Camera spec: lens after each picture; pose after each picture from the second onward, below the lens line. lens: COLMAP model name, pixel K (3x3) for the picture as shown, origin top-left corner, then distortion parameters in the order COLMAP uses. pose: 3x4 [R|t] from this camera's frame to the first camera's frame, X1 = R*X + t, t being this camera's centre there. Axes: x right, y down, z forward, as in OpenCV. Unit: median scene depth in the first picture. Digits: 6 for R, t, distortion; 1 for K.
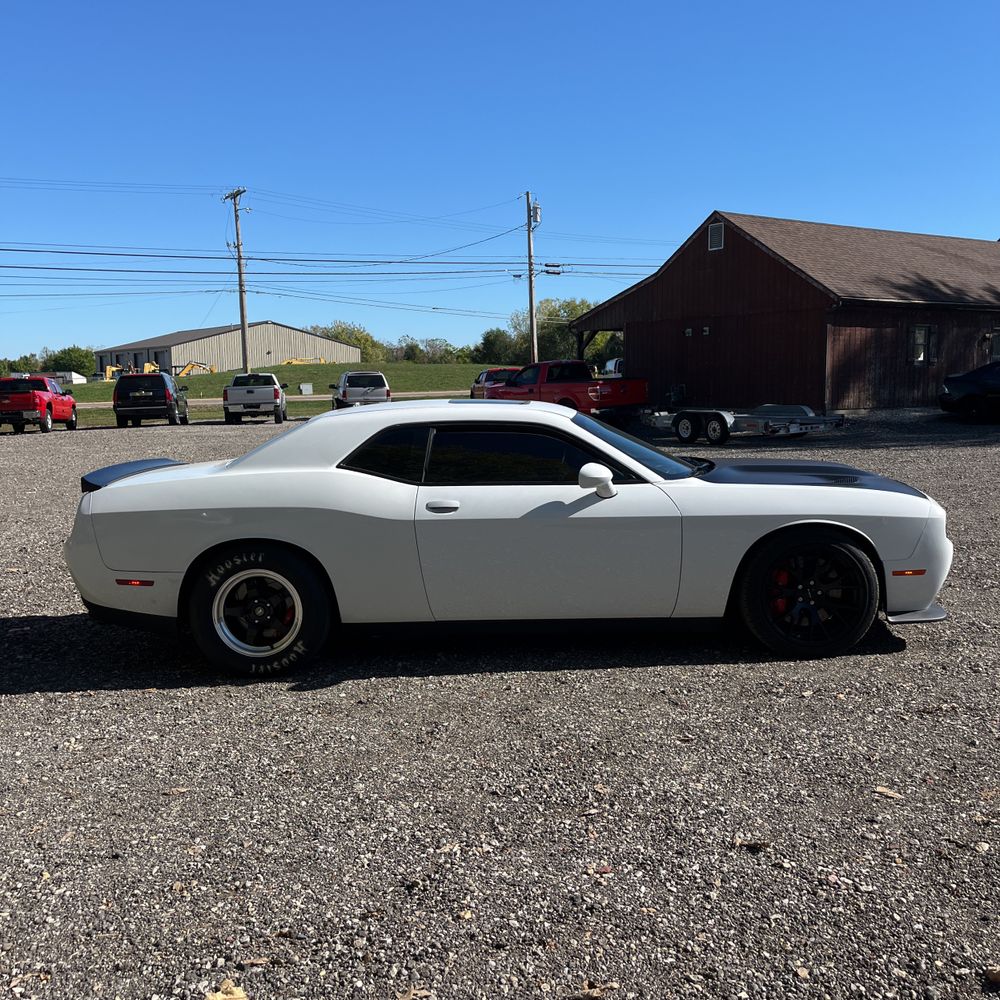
lens RADIAL K [[1011.7, 0, 510.7], [0, 1011.7, 498.9], [0, 0, 1]] dist [0.053562, -0.017563]
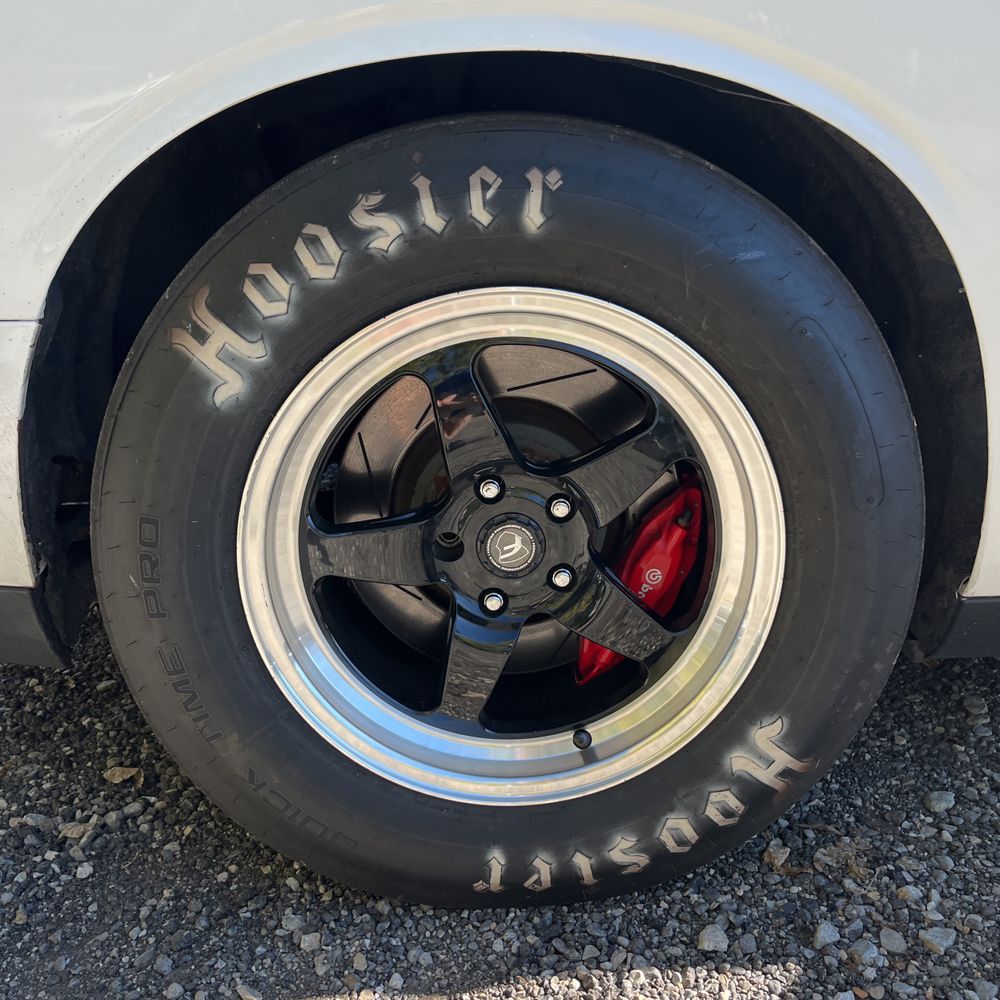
lens RADIAL K [[1016.3, 0, 505.6], [0, 1016.3, 499.0], [0, 0, 1]] dist [0.034698, -0.014754]
pose [[0.999626, -0.027348, -0.000573, -0.053381], [0.026901, 0.979028, 0.201943, 0.014774], [-0.004962, -0.201883, 0.979397, 0.180040]]
